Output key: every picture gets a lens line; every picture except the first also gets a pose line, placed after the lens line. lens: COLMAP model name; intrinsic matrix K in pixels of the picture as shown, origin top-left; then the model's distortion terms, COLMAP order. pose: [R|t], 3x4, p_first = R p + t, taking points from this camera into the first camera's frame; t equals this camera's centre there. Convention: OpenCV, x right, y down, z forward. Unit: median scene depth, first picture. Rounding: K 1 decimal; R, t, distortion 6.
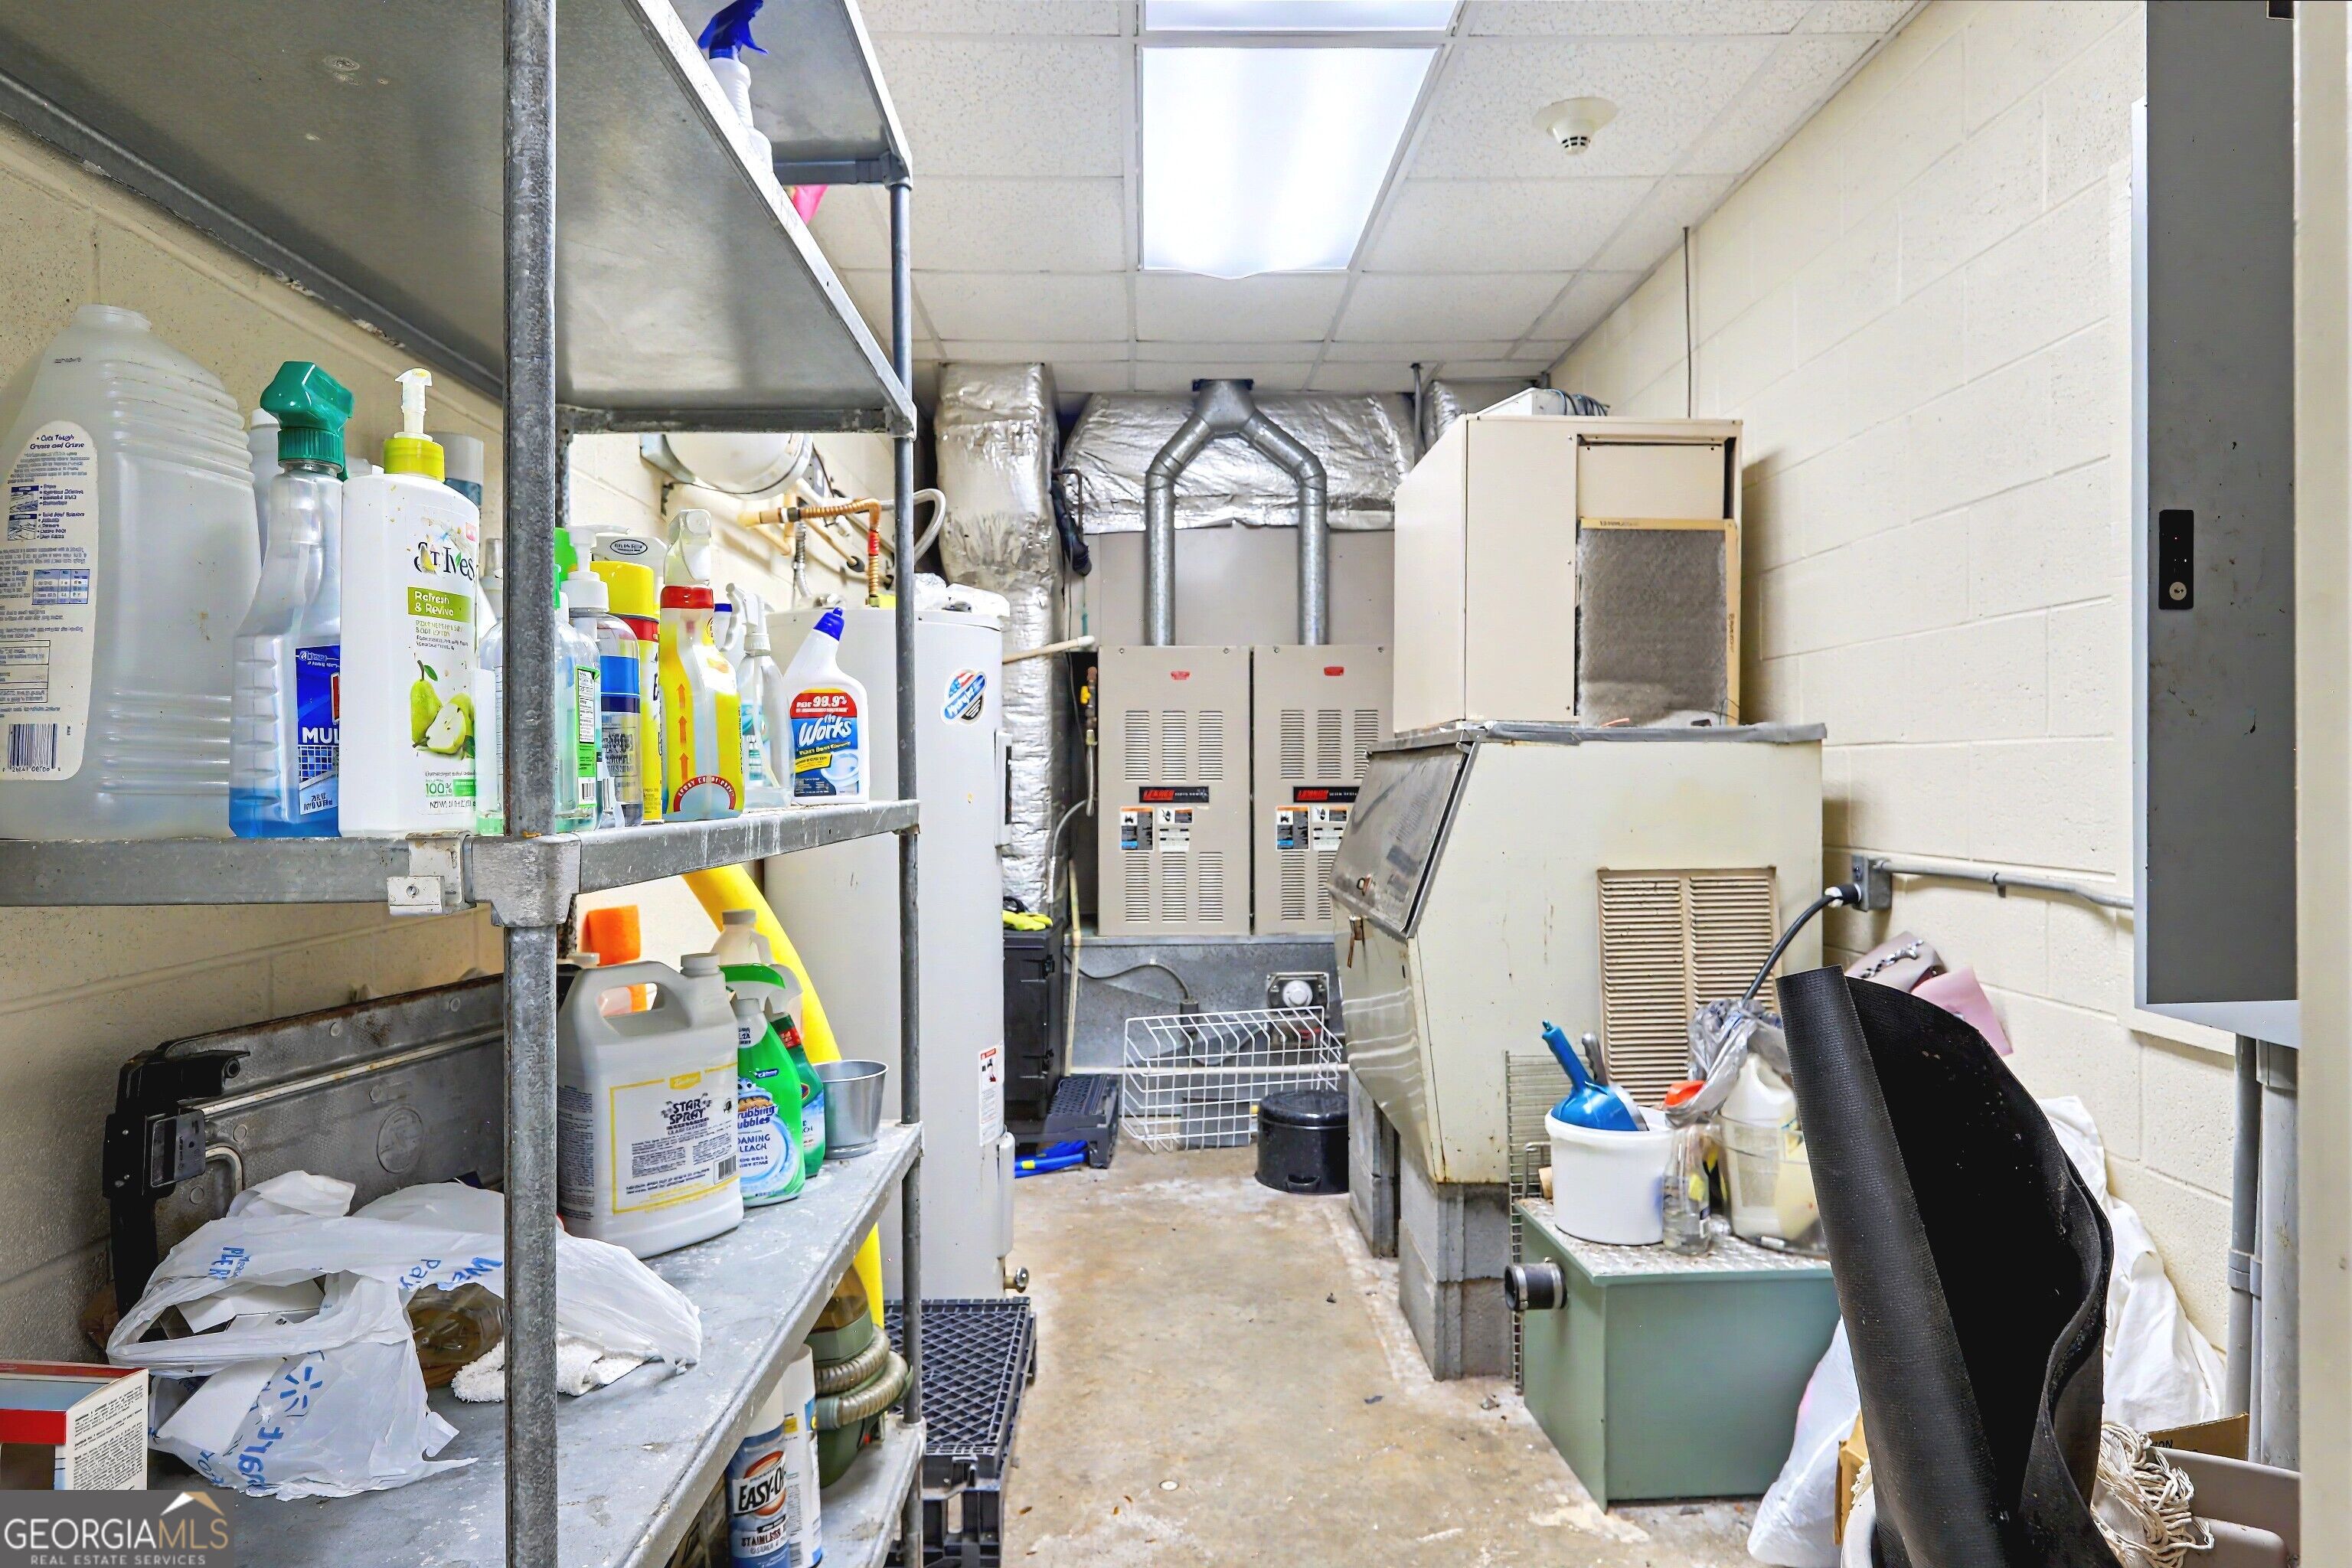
lens RADIAL K [[1412.9, 0, 1175.1], [0, 1412.9, 789.3], [0, 0, 1]] dist [0.001474, 0.000693]
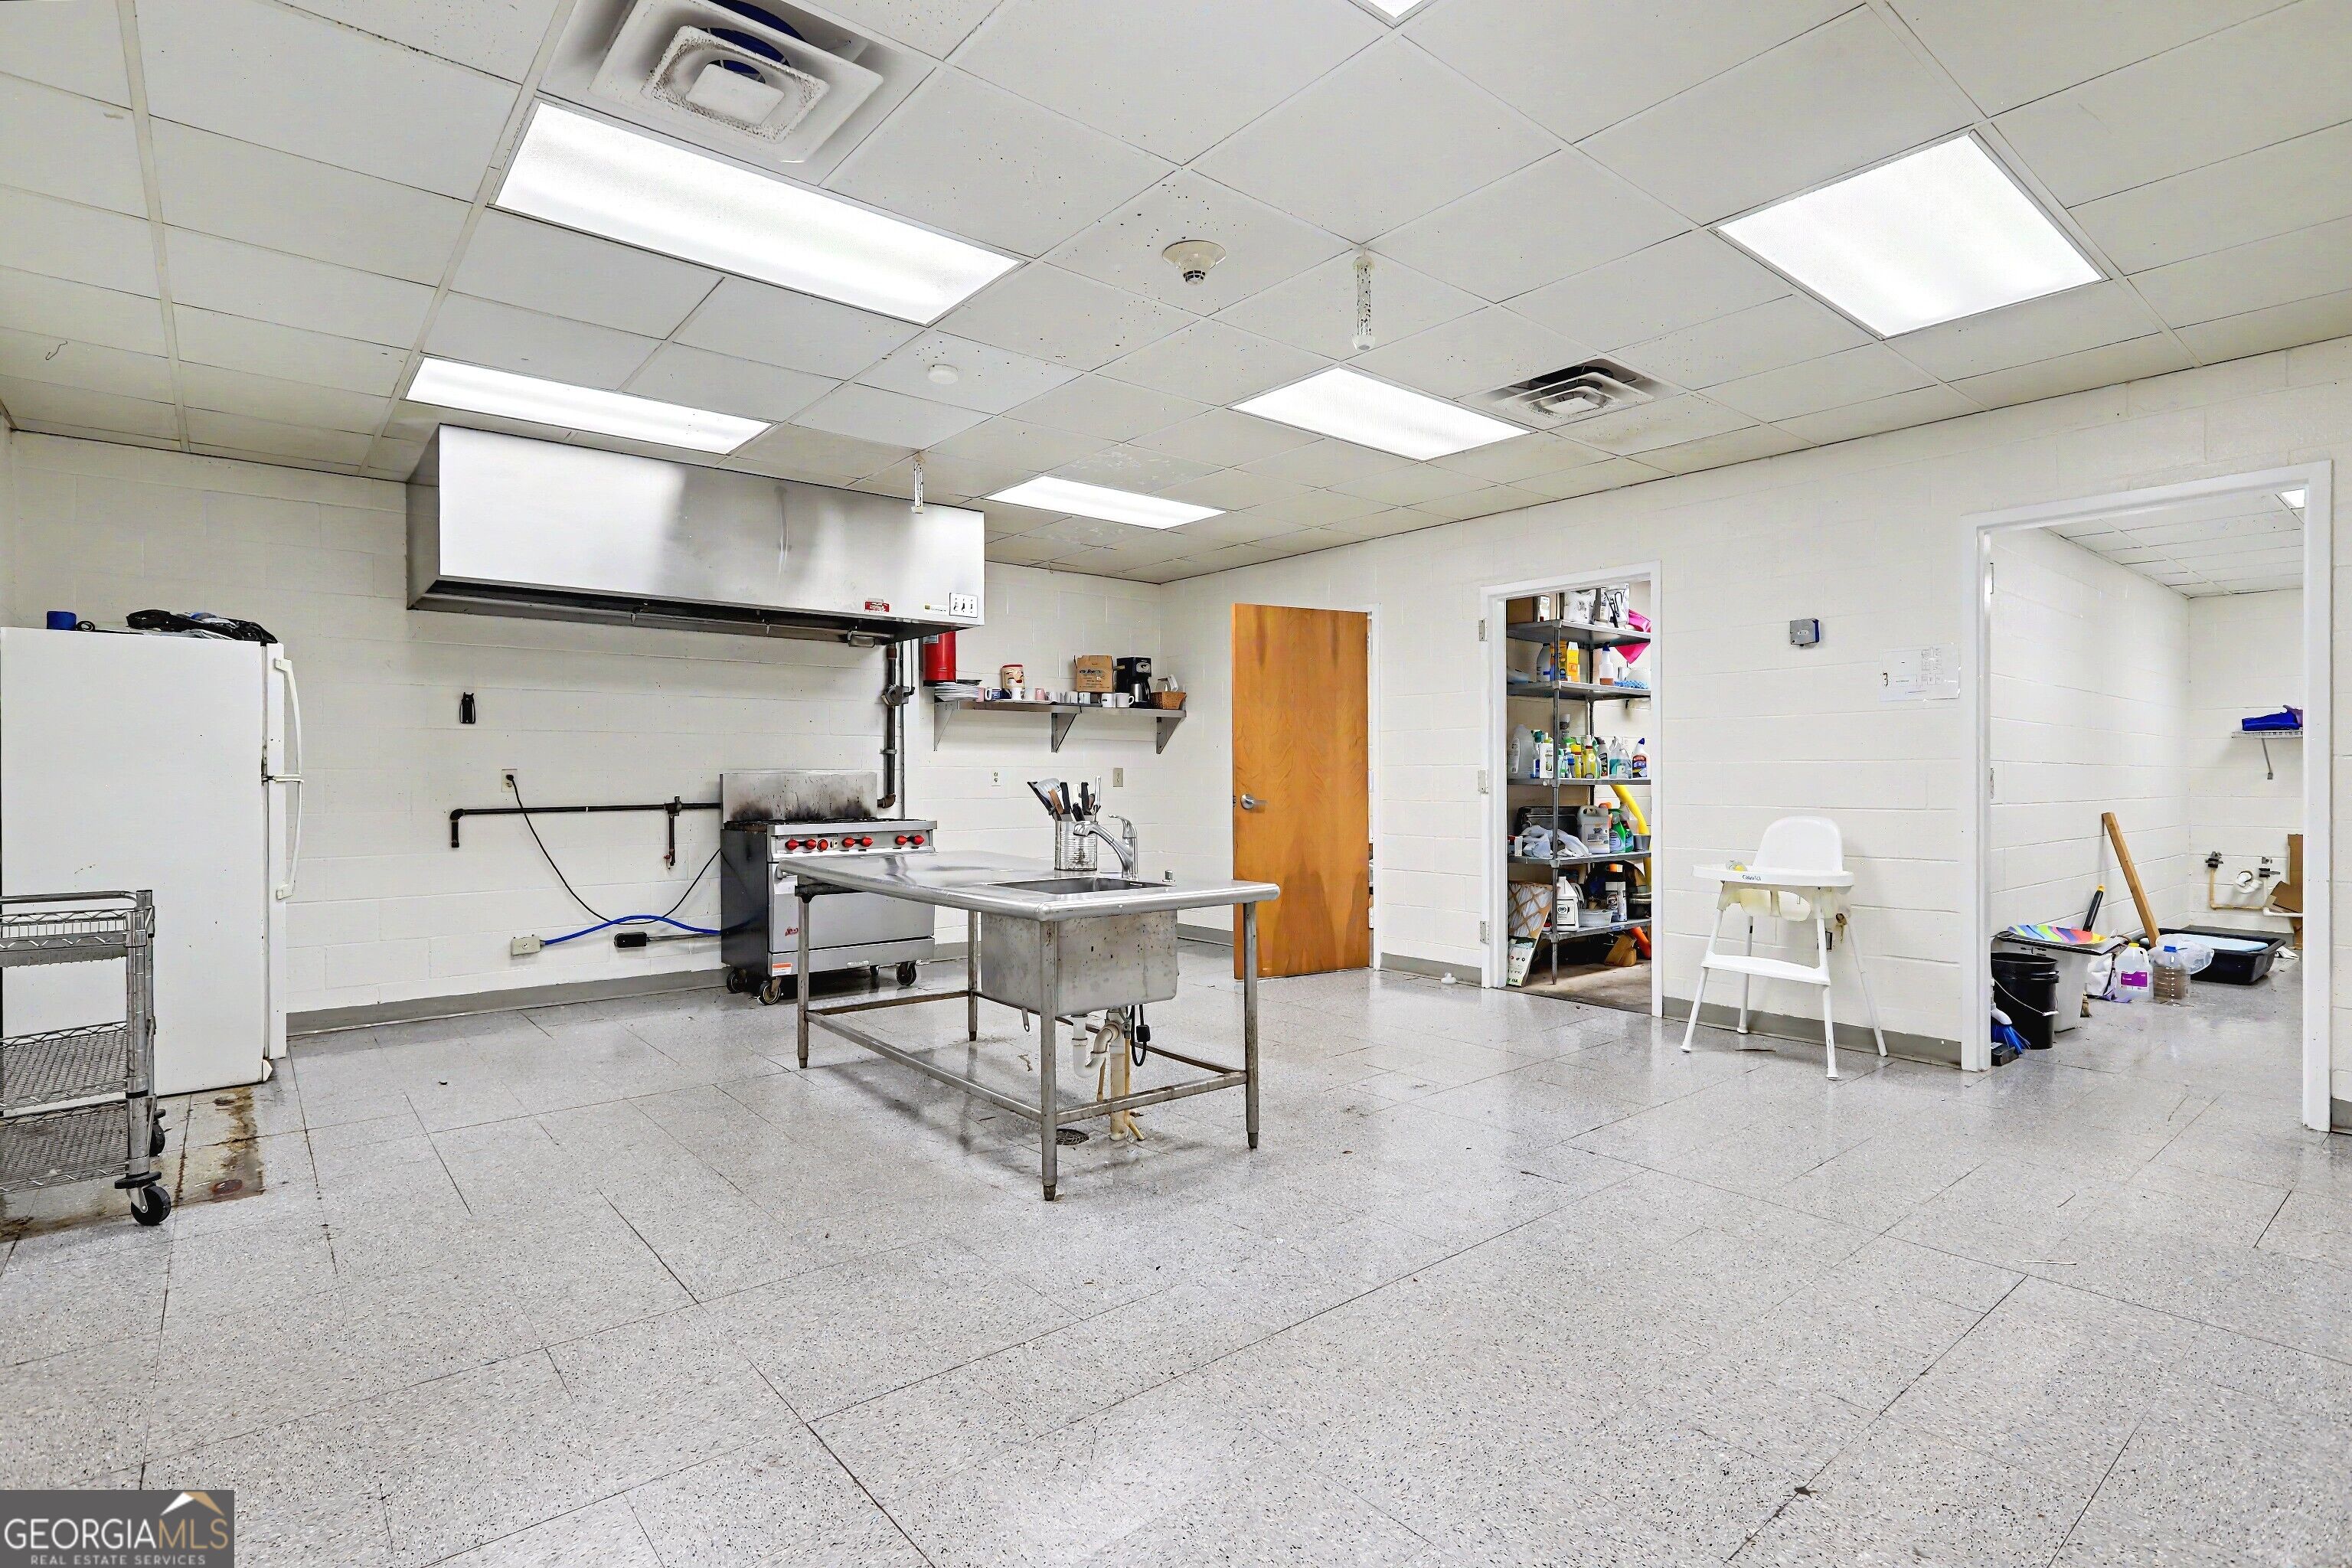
lens RADIAL K [[1141.4, 0, 1172.0], [0, 1141.4, 782.9], [0, 0, 1]] dist [-0.000031, 0.000003]
pose [[0.623583, 0.006984, -0.781726, 3.114350], [-0.010732, 0.999942, 0.000373, 0.067924], [0.781683, 0.008157, 0.623622, -4.610942]]
